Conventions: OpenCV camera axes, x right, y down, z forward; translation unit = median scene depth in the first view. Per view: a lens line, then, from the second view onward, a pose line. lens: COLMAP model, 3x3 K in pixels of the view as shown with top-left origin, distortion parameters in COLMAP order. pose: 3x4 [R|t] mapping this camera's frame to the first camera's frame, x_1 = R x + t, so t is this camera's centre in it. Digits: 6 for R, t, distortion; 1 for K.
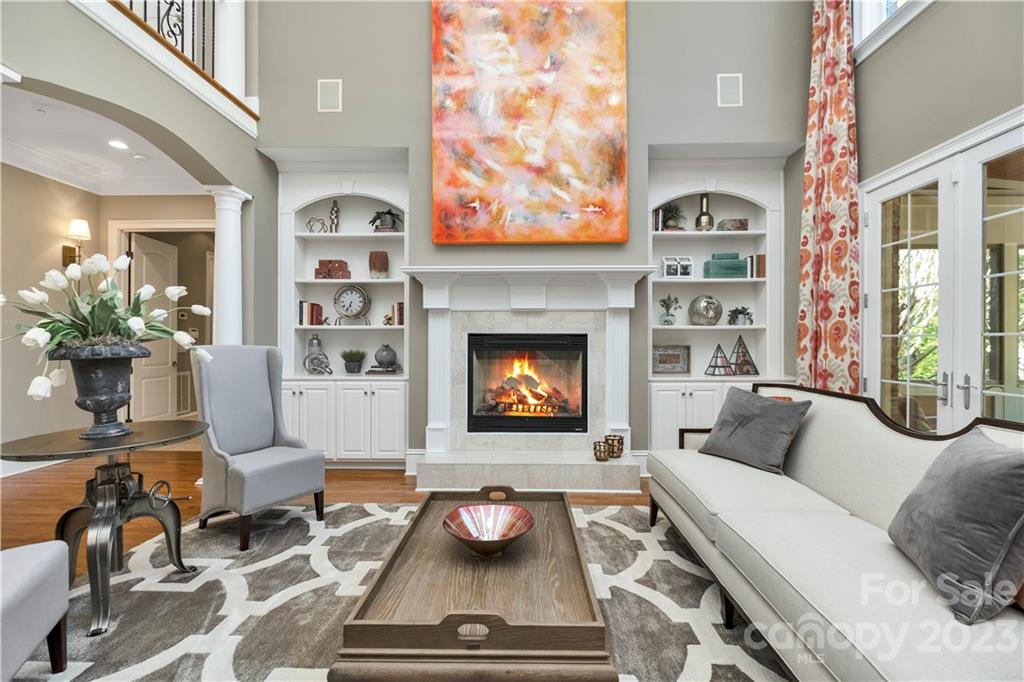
lens RADIAL K [[452.1, 0, 515.1], [0, 452.1, 336.5], [0, 0, 1]] dist [0.007308, -0.006425]
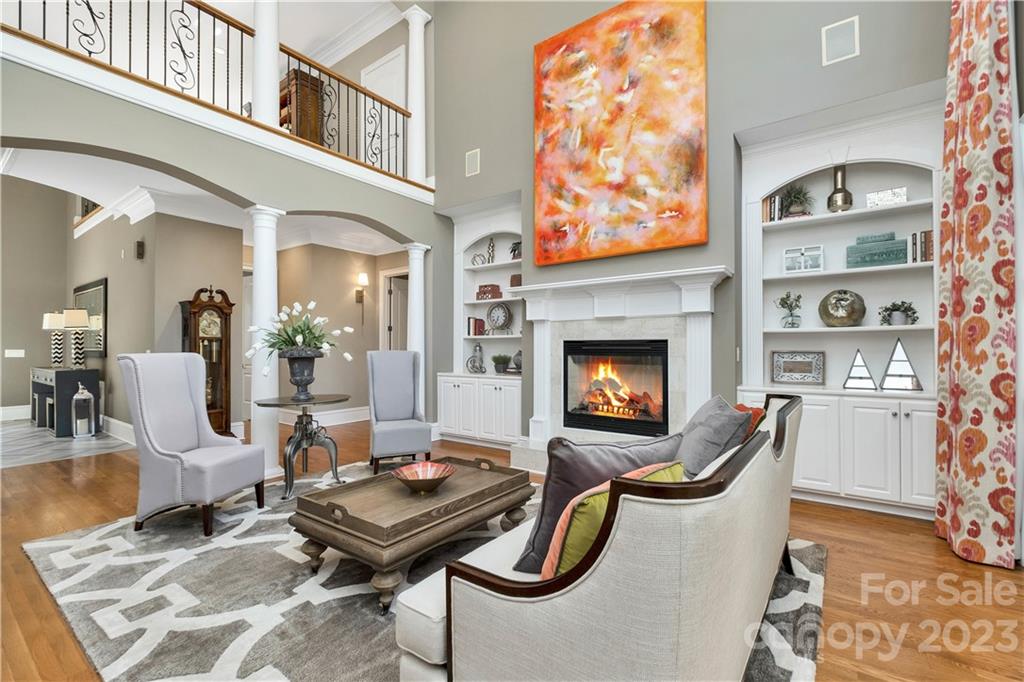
lens RADIAL K [[452.1, 0, 515.5], [0, 452.1, 337.9], [0, 0, 1]] dist [0.007308, -0.006425]
pose [[0.816255, -0.015408, -0.577487, 0.463178], [0.009530, 0.999867, -0.013207, 0.000725], [0.577613, 0.005277, 0.816293, -0.008997]]
